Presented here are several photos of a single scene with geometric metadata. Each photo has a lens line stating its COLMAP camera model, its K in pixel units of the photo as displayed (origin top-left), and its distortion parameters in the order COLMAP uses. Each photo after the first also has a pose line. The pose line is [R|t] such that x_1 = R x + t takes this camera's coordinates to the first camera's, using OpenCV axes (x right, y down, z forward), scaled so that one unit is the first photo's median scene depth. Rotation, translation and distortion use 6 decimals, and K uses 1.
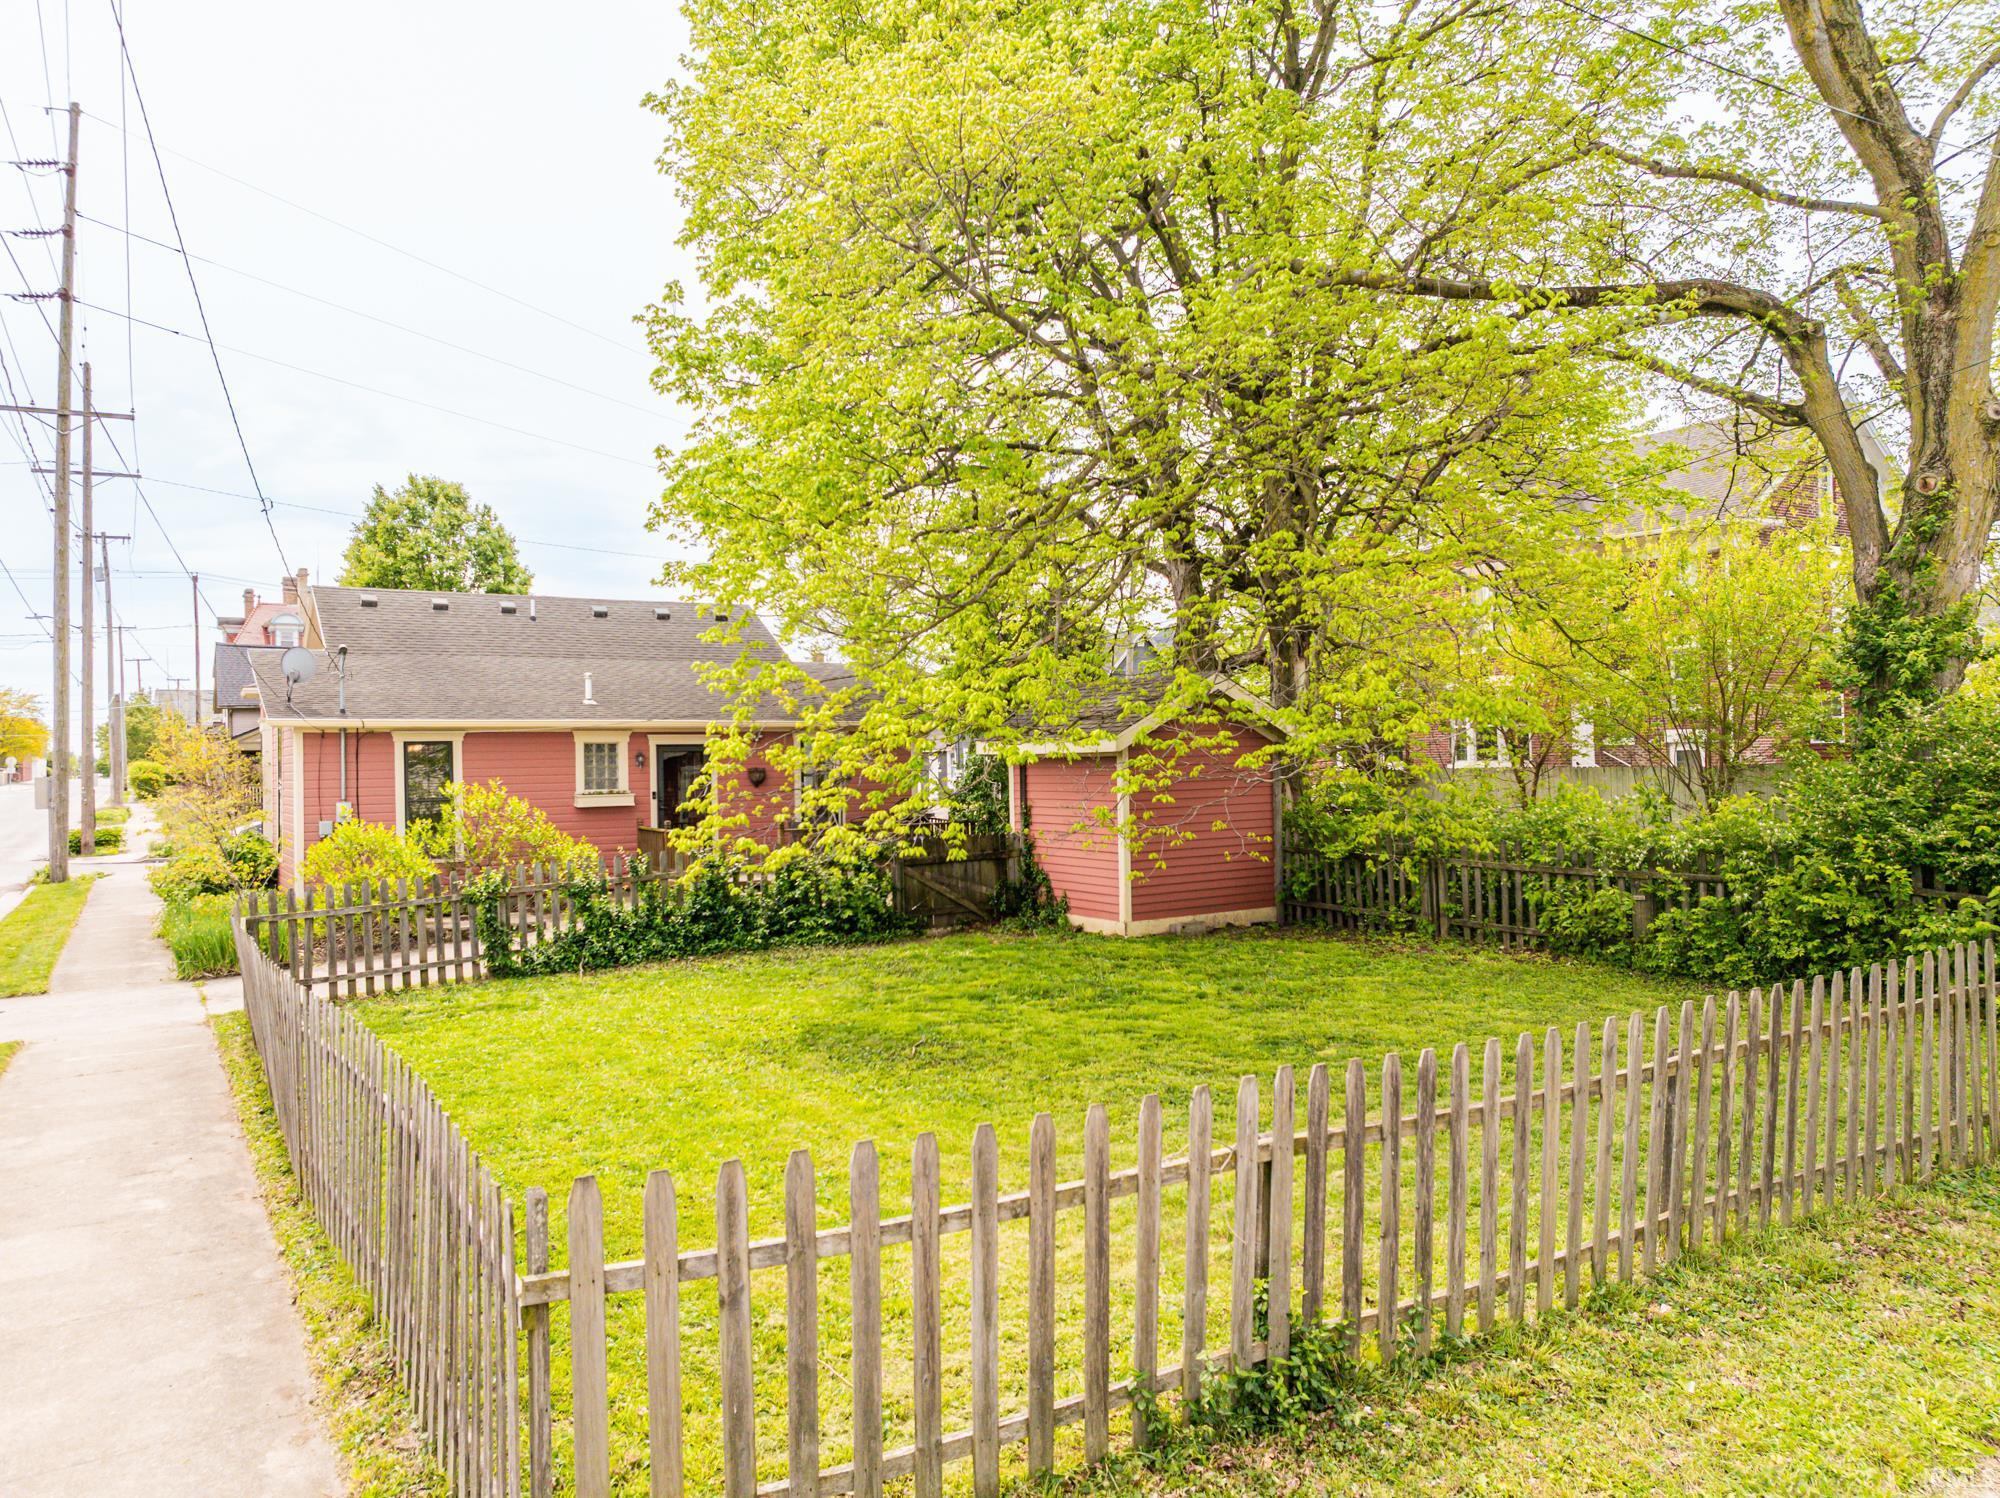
lens RADIAL K [[1413.9, 0, 993.9], [0, 1413.9, 752.1], [0, 0, 1]] dist [-0.009752, -0.005570]
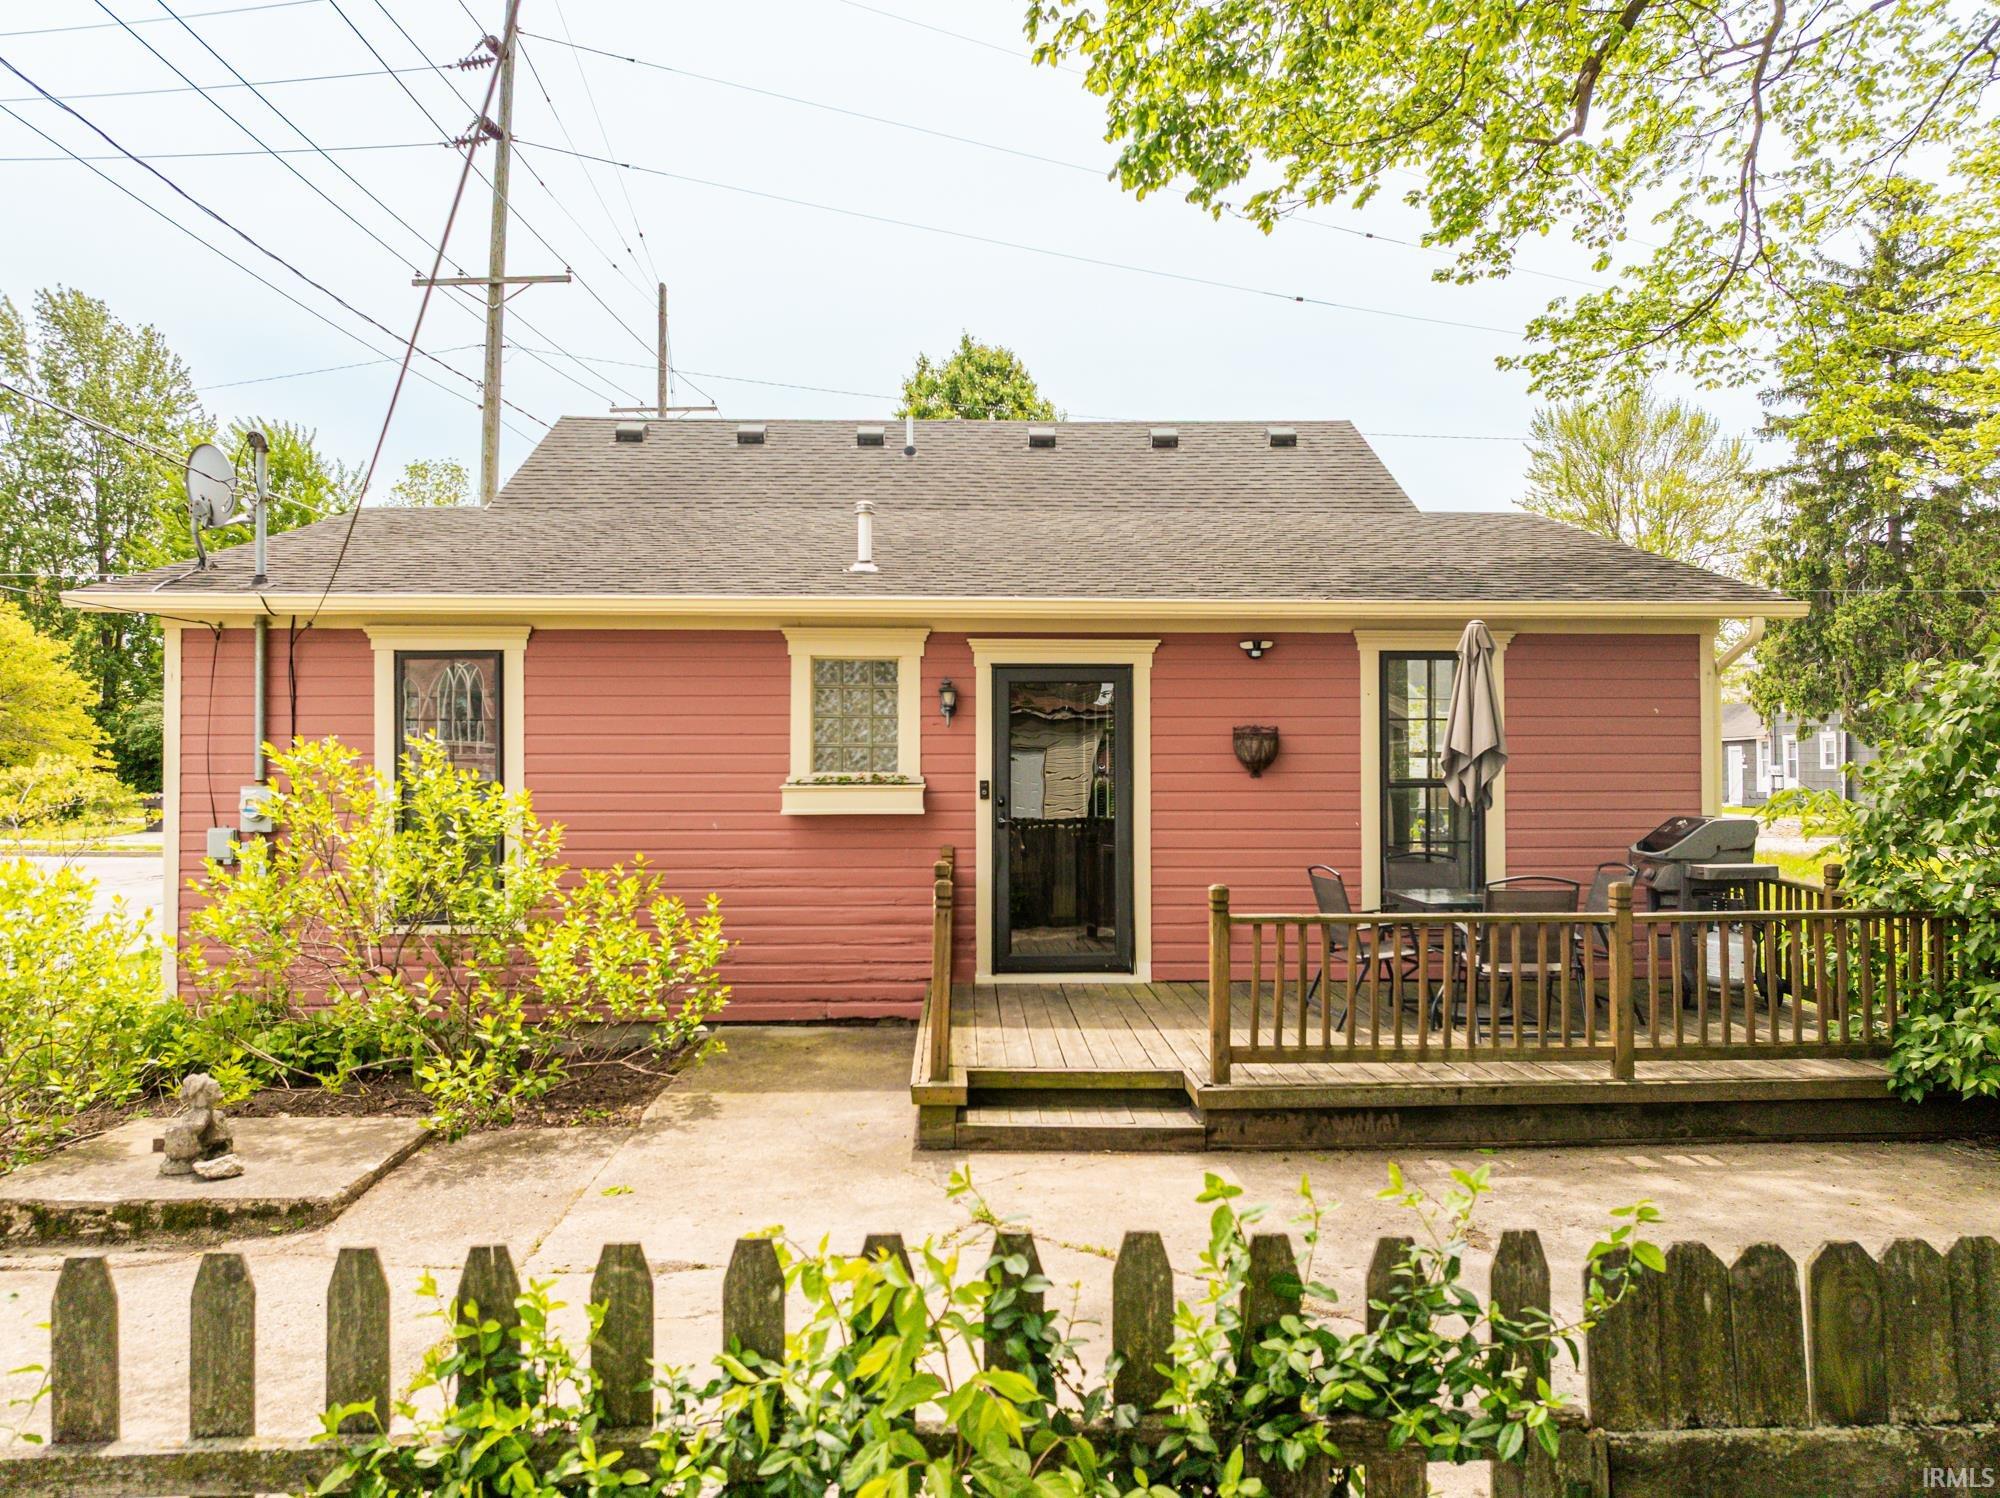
lens RADIAL K [[1413.9, 0, 993.9], [0, 1413.9, 752.1], [0, 0, 1]] dist [-0.009752, -0.005570]
pose [[0.865349, 0.012887, -0.501005, -0.035939], [-0.010870, 0.999917, 0.006945, 0.017496], [0.501052, -0.000564, 0.865417, 0.661789]]
